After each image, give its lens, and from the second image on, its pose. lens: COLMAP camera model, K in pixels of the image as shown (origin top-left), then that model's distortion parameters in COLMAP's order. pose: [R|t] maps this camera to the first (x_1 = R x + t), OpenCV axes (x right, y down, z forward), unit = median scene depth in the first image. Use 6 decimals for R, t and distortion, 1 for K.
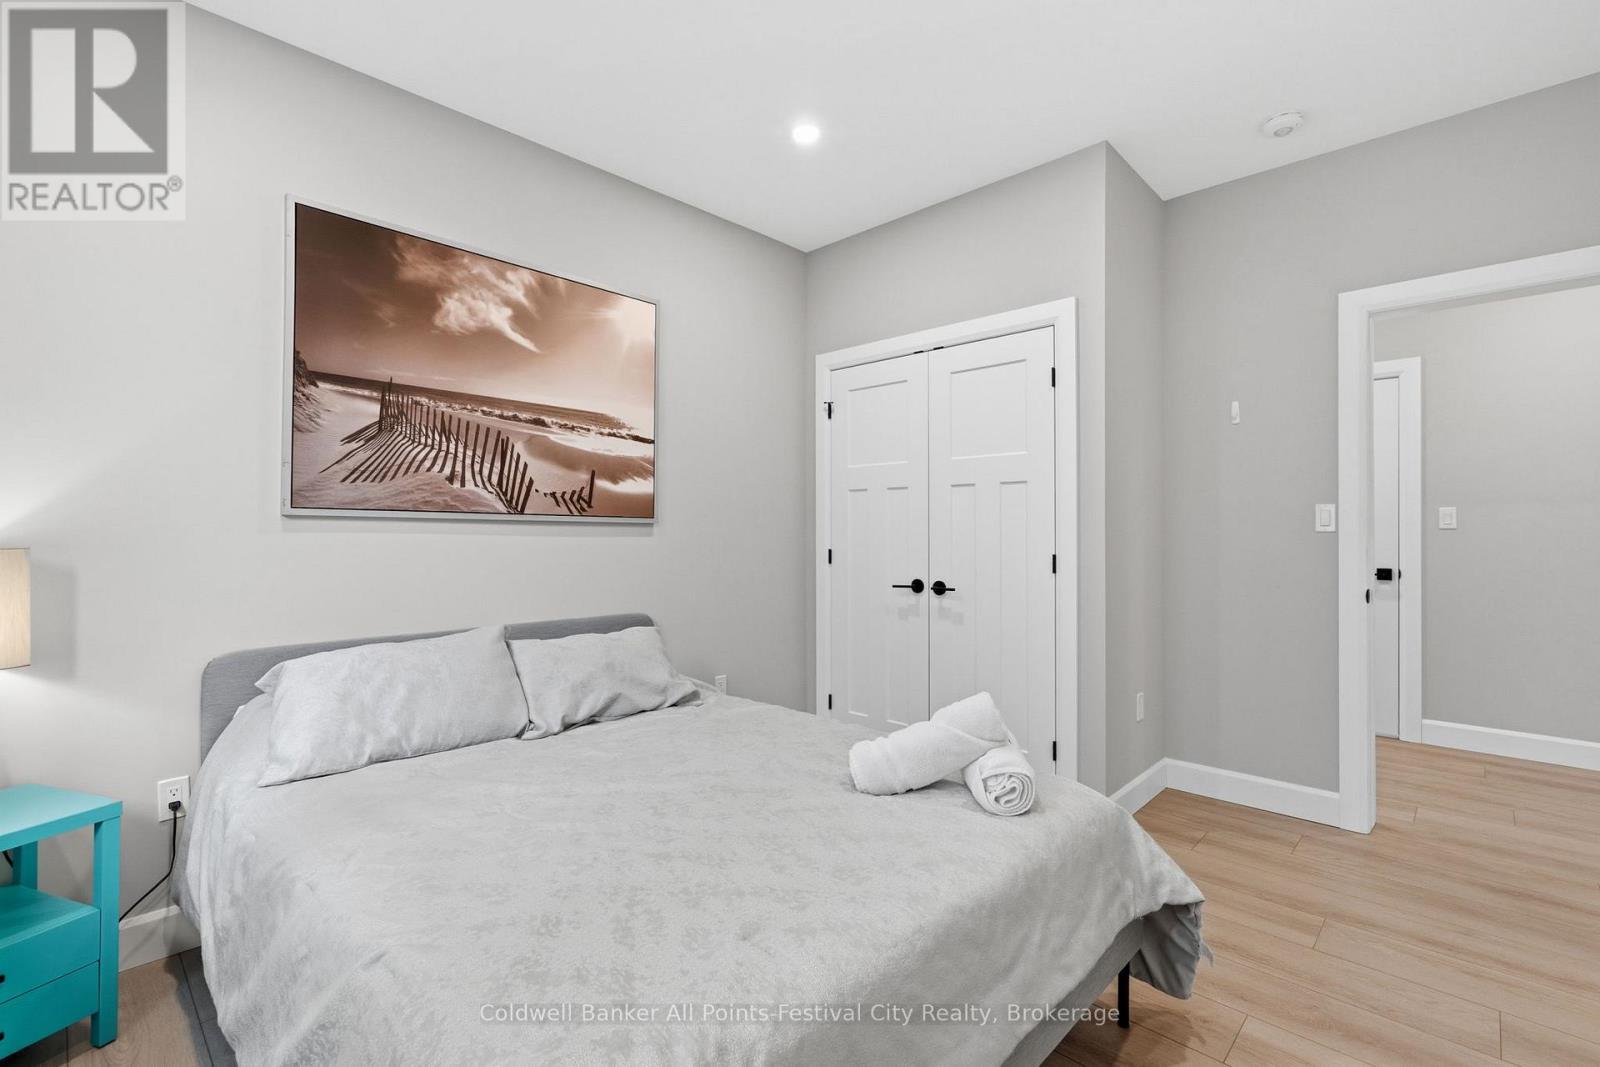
lens RADIAL K [[712.5, 0, 795.8], [0, 712.5, 529.7], [0, 0, 1]] dist [0.002525, -0.000382]
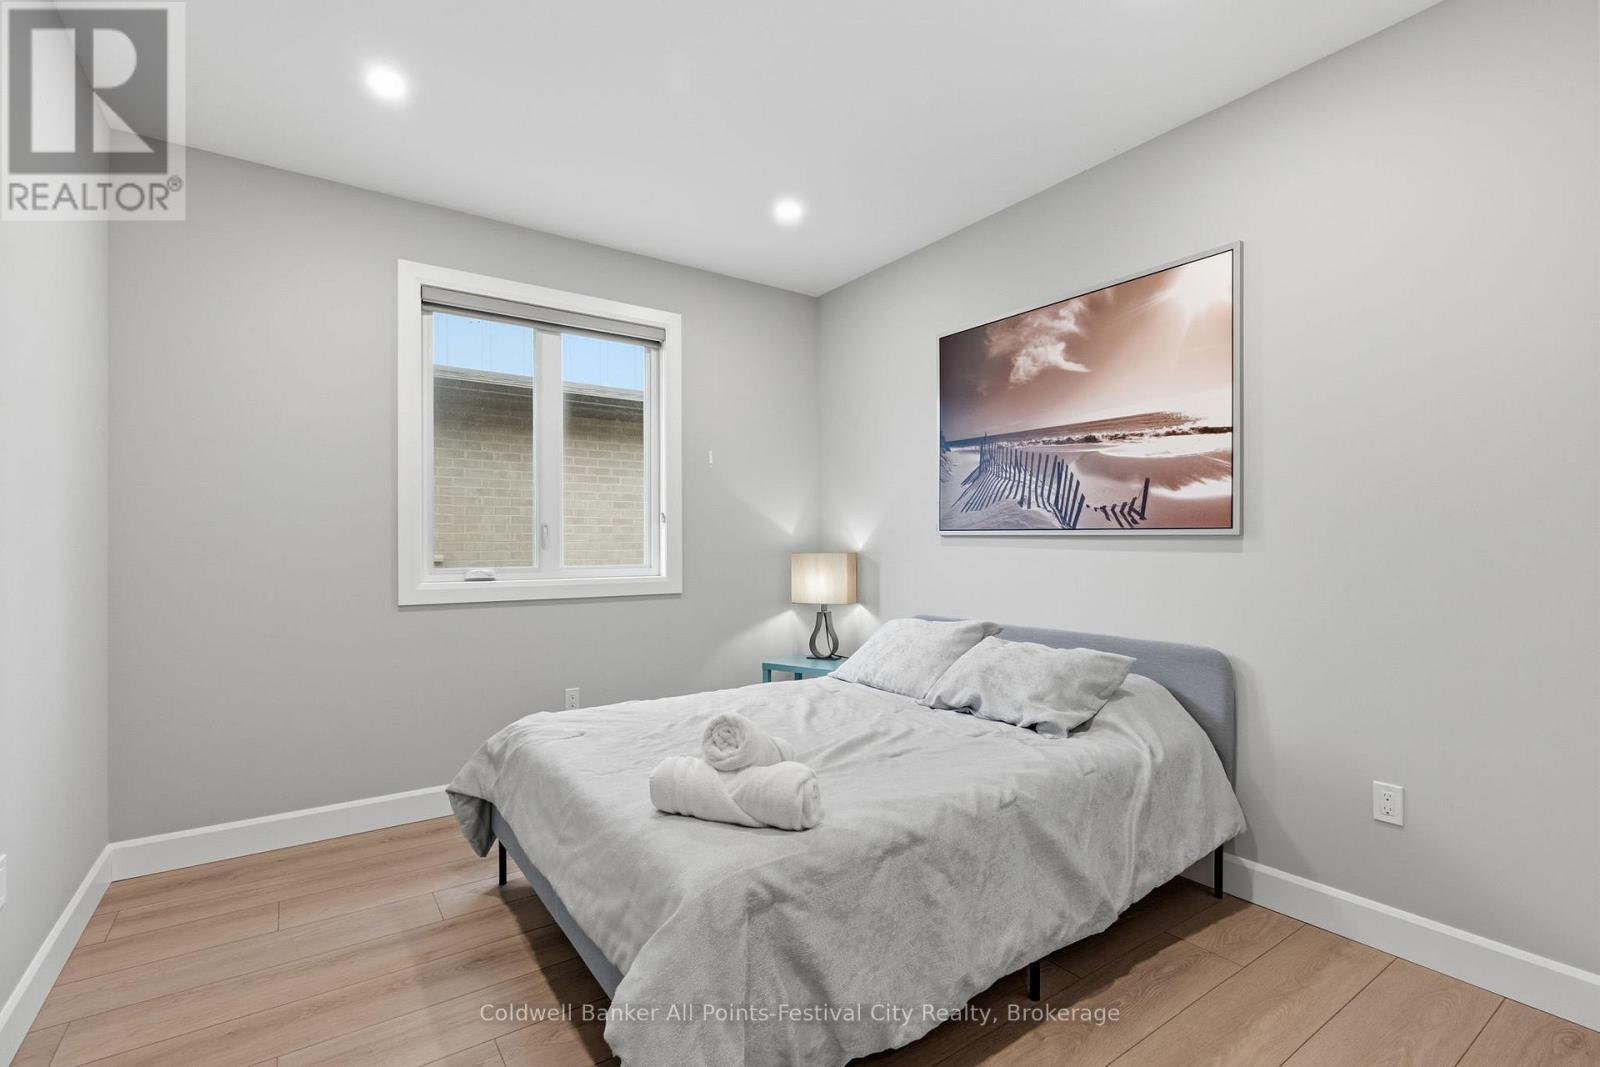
lens RADIAL K [[712.5, 0, 797.0], [0, 712.5, 541.6], [0, 0, 1]] dist [0.002525, -0.000382]
pose [[-0.167020, -0.008023, -0.985921, 0.750844], [0.000456, 0.999966, -0.008214, 0.005233], [0.985953, -0.001821, -0.167011, 0.784928]]
